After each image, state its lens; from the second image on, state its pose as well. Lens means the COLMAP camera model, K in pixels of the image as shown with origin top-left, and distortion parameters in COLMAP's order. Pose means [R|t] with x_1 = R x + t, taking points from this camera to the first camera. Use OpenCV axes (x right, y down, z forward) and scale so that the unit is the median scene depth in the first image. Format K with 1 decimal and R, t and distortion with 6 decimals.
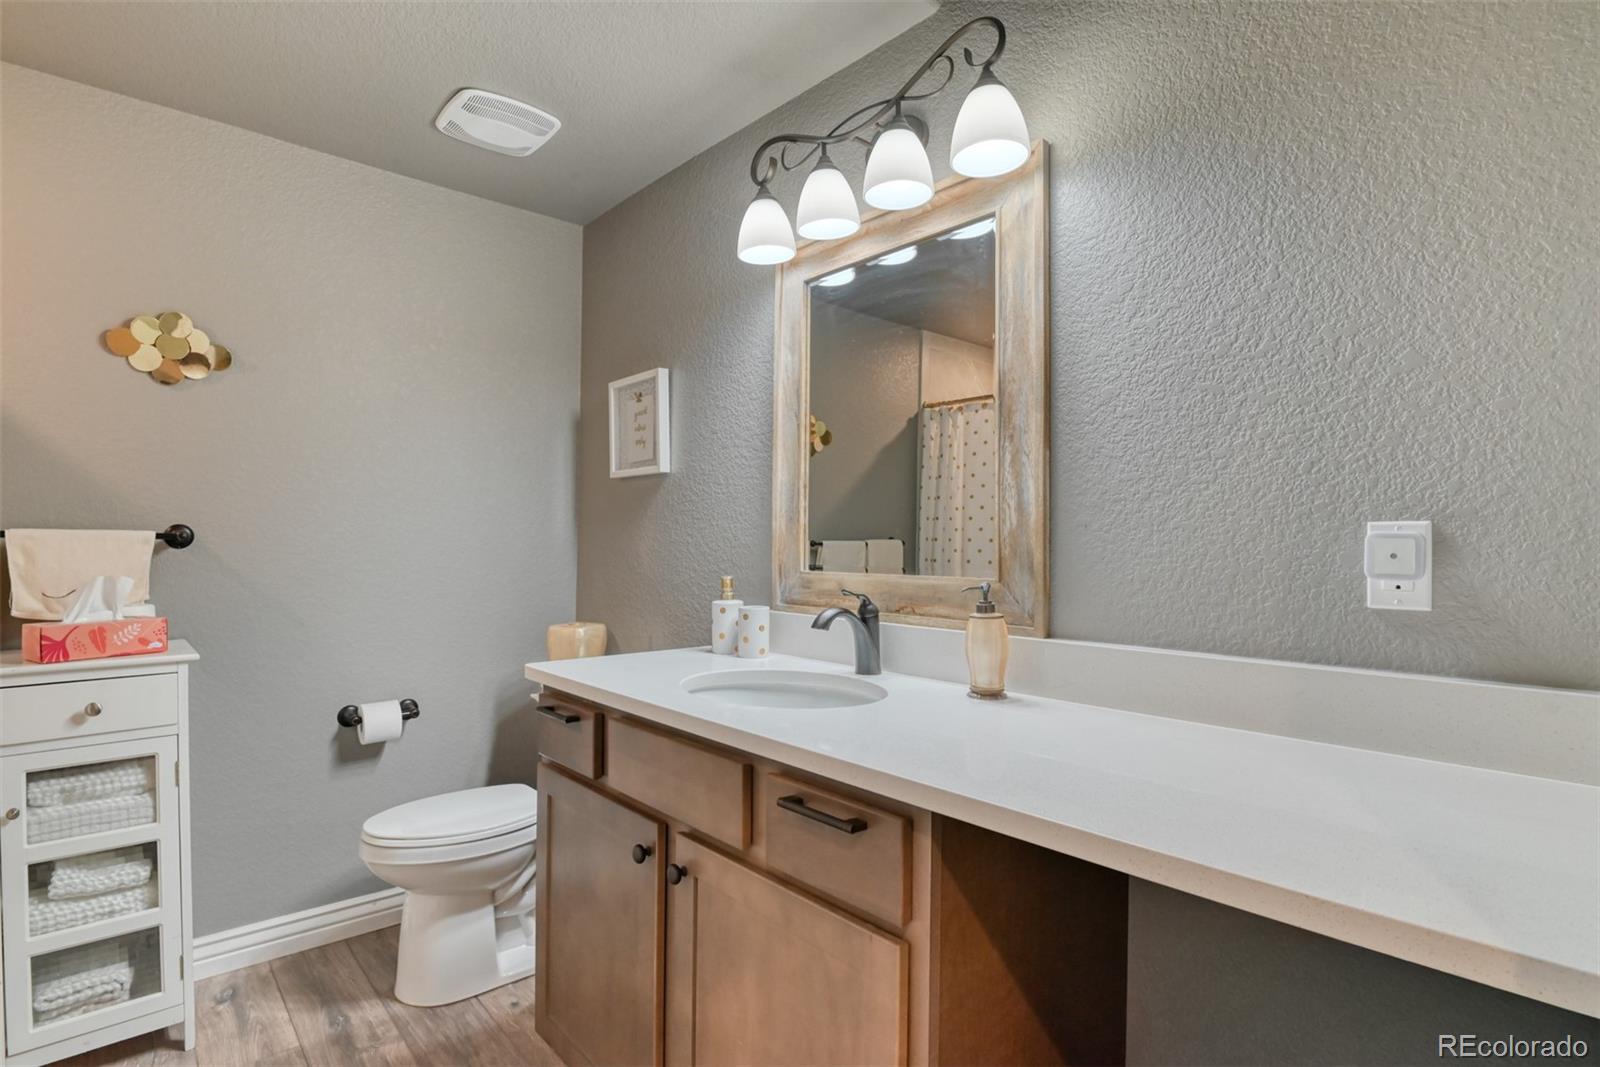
lens RADIAL K [[786.3, 0, 810.1], [0, 786.3, 540.1], [0, 0, 1]] dist [-0.018716, -0.004297]
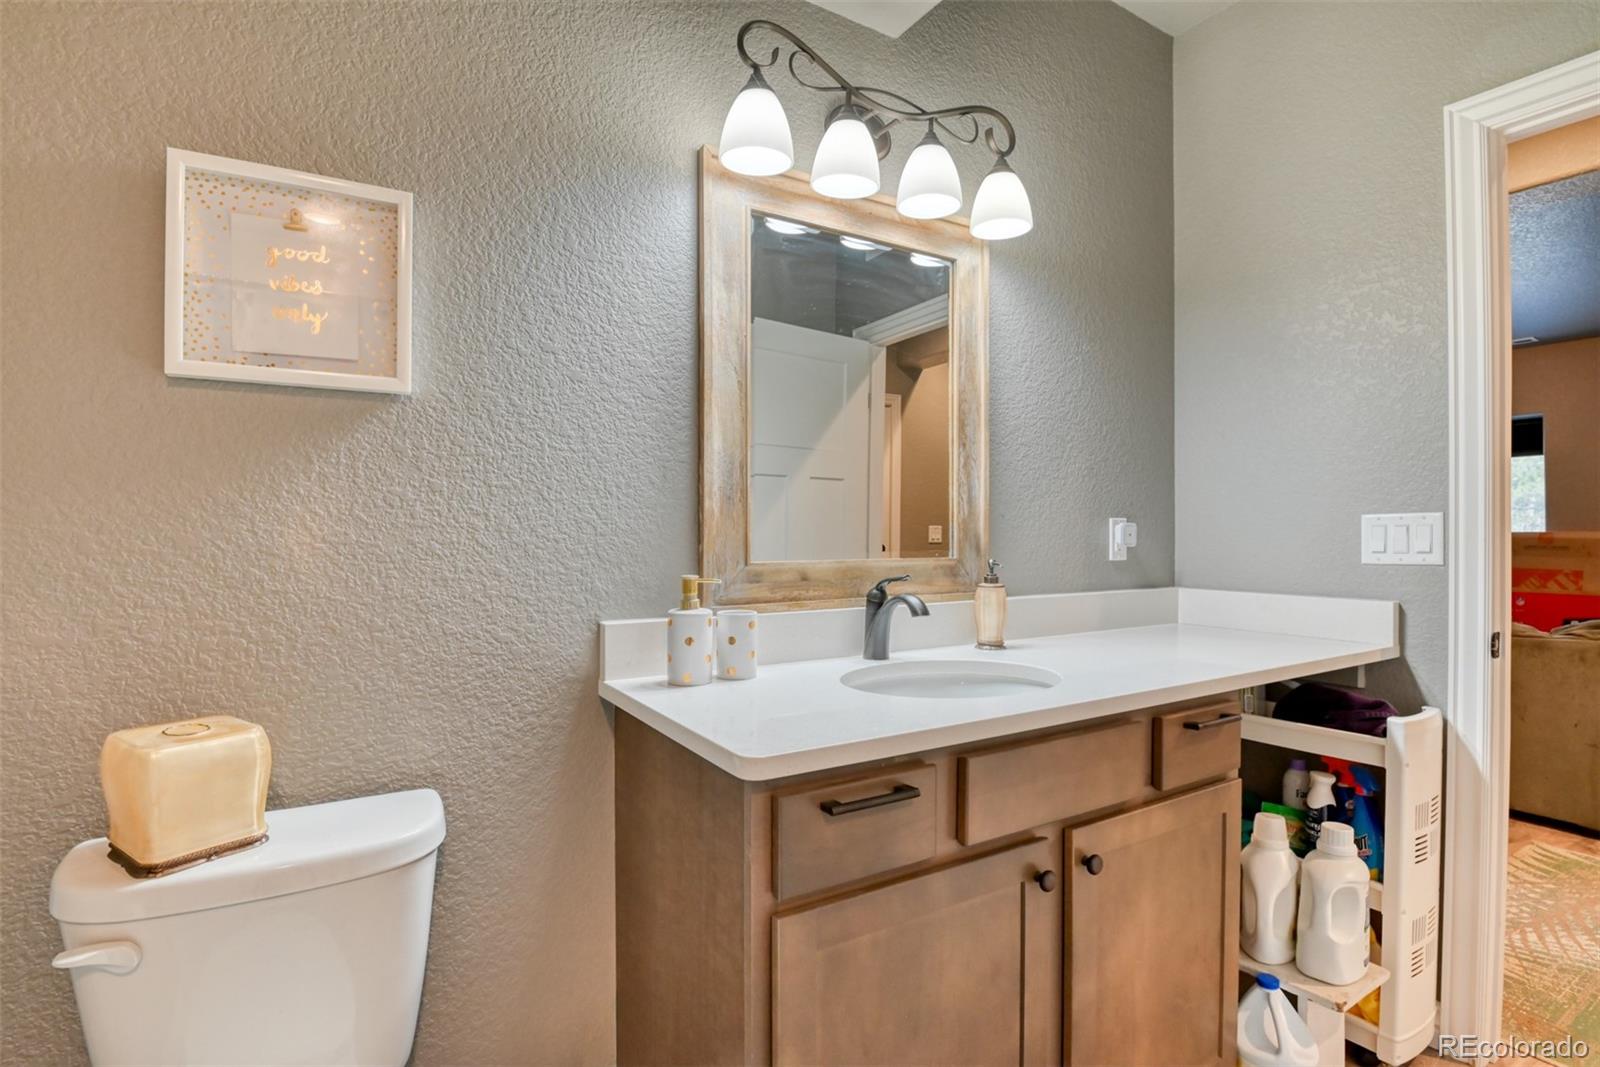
lens RADIAL K [[786.3, 0, 802.8], [0, 786.3, 535.1], [0, 0, 1]] dist [-0.018716, -0.004297]
pose [[0.183047, -0.008650, 0.983066, -1.000065], [-0.003628, 0.999949, 0.009474, 0.003336], [-0.983098, -0.005300, 0.183006, 0.987104]]
